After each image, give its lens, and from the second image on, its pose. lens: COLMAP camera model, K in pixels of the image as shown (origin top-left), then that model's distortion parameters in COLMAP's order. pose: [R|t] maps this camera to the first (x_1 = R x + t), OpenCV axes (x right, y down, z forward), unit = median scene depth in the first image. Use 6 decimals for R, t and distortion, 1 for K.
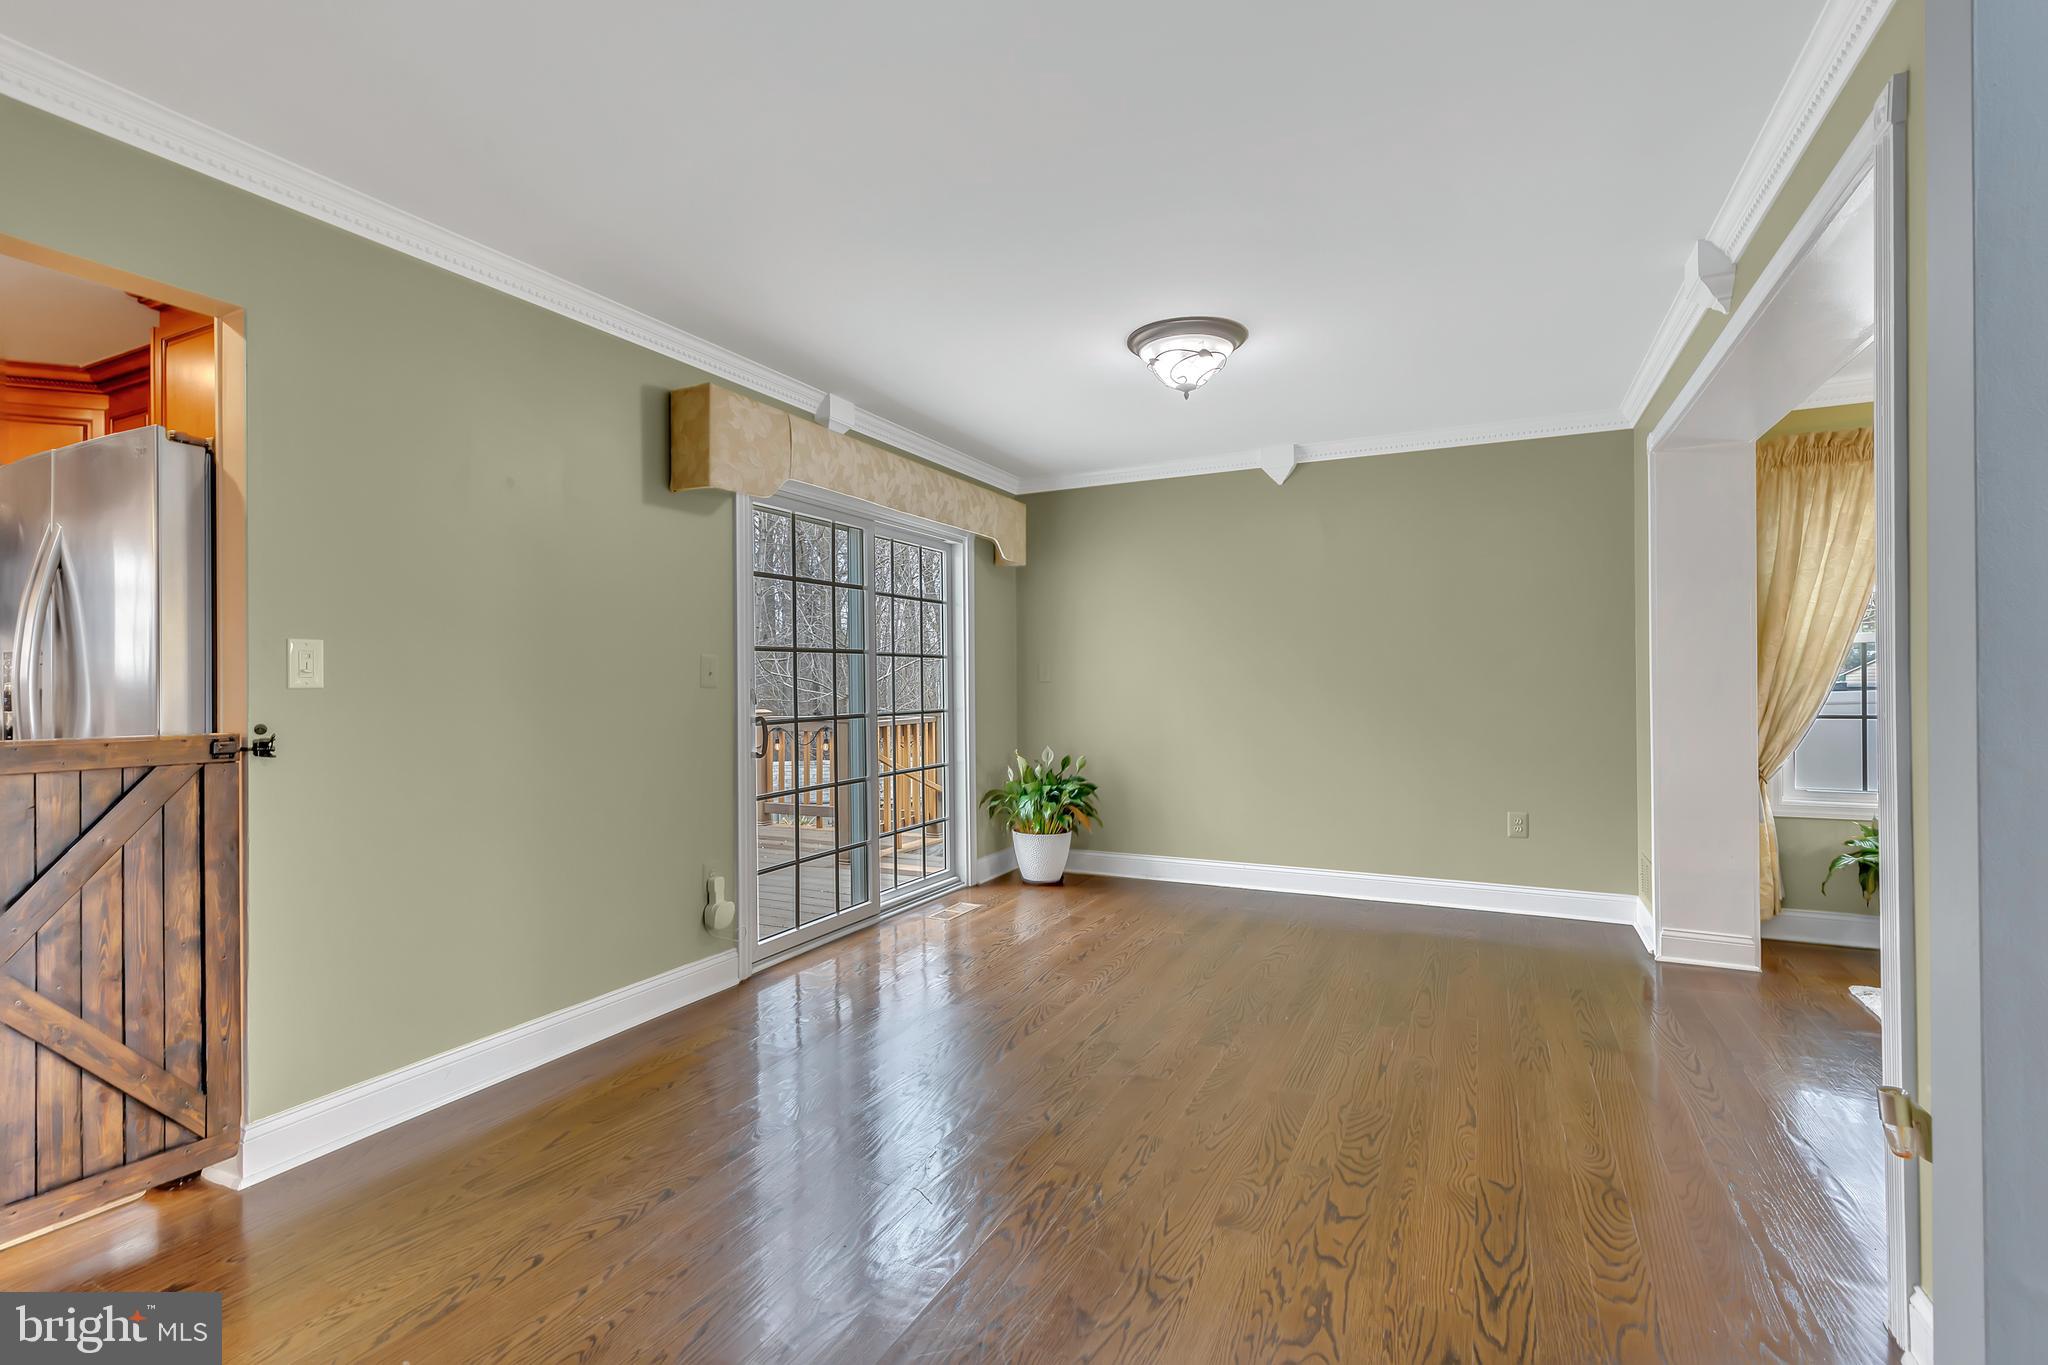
lens RADIAL K [[937.2, 0, 1024.7], [0, 937.2, 680.0], [0, 0, 1]] dist [0.006109, -0.000868]
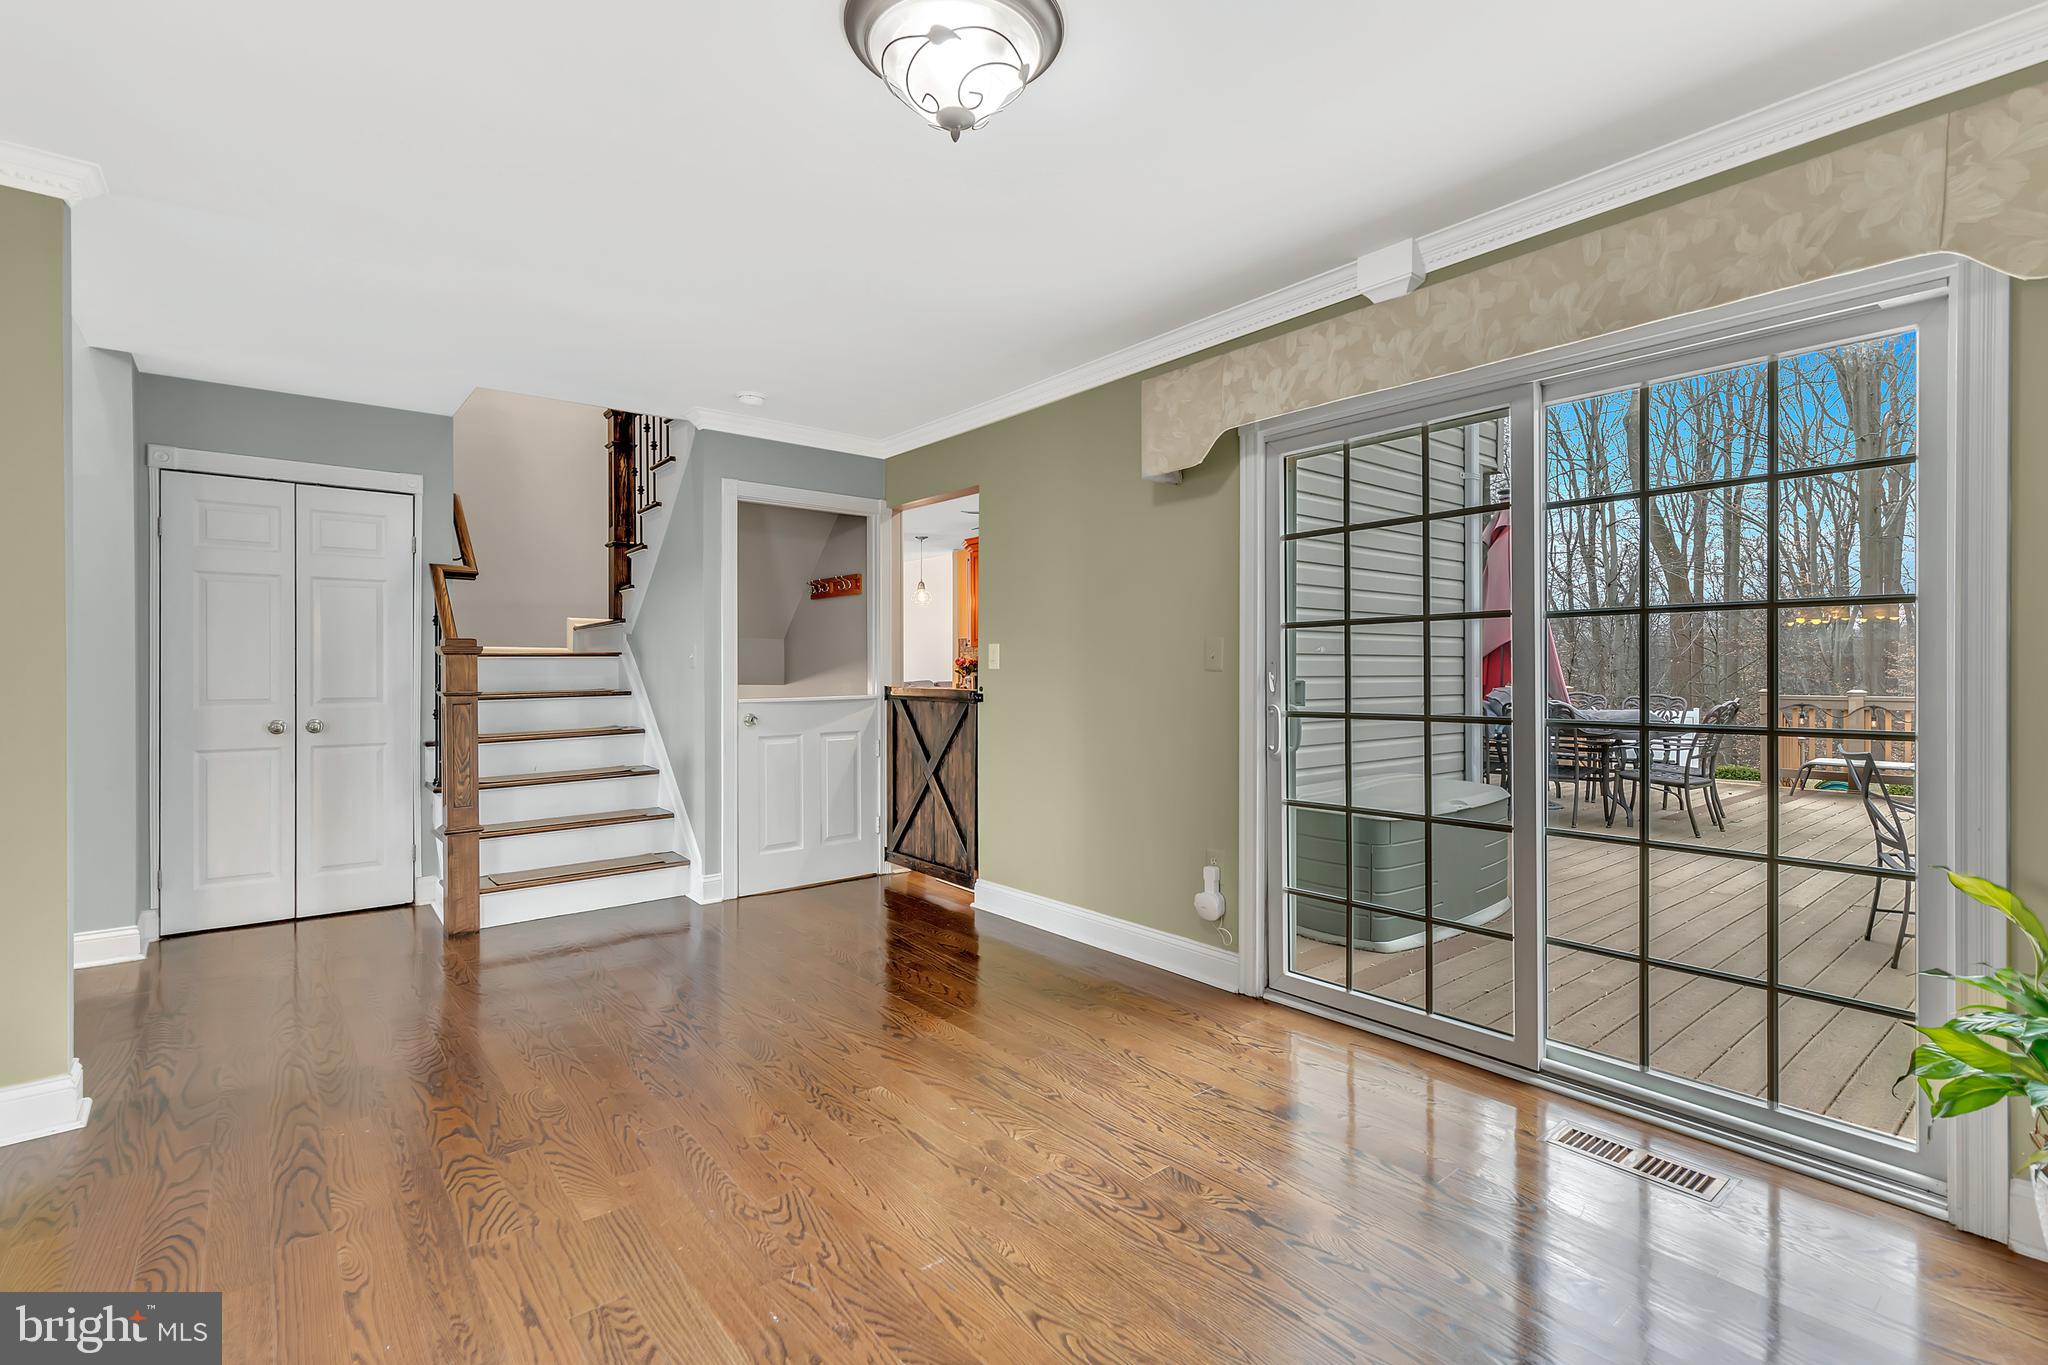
lens RADIAL K [[937.2, 0, 1023.4], [0, 937.2, 675.0], [0, 0, 1]] dist [0.006109, -0.000868]
pose [[-0.421851, 0.013581, -0.906564, 0.557526], [0.008489, 0.999903, 0.011029, -0.000559], [0.906626, -0.003043, -0.421925, 1.091075]]
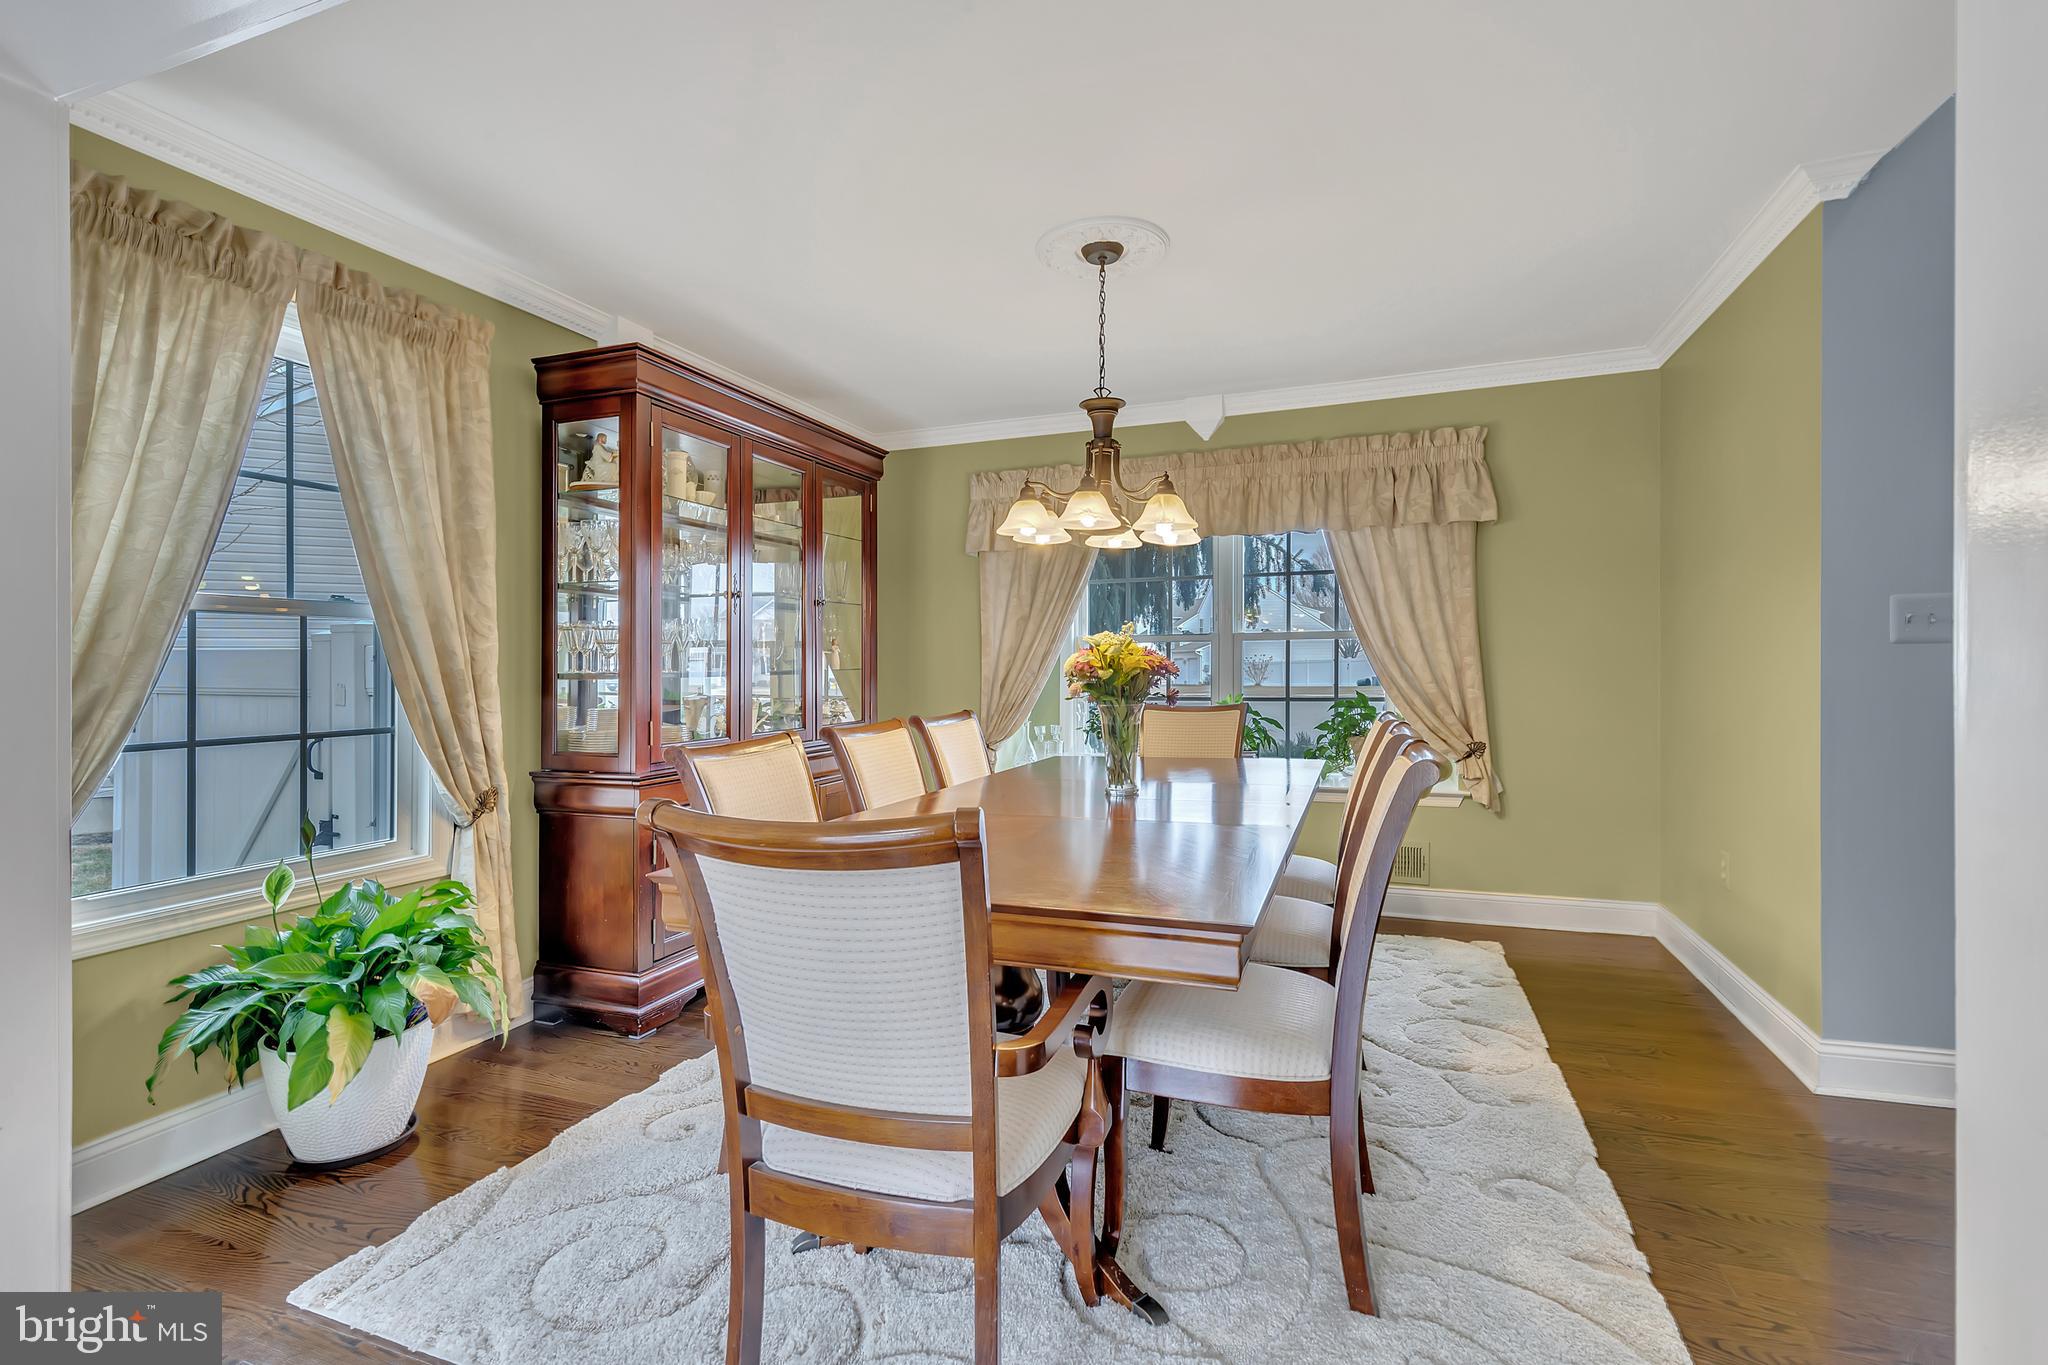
lens RADIAL K [[937.2, 0, 1027.2], [0, 937.2, 670.7], [0, 0, 1]] dist [0.006109, -0.000868]
pose [[-0.102556, 0.005404, 0.994713, 0.300734], [0.000634, 0.999985, -0.005367, -0.000667], [-0.994727, 0.000080, -0.102558, 0.590555]]
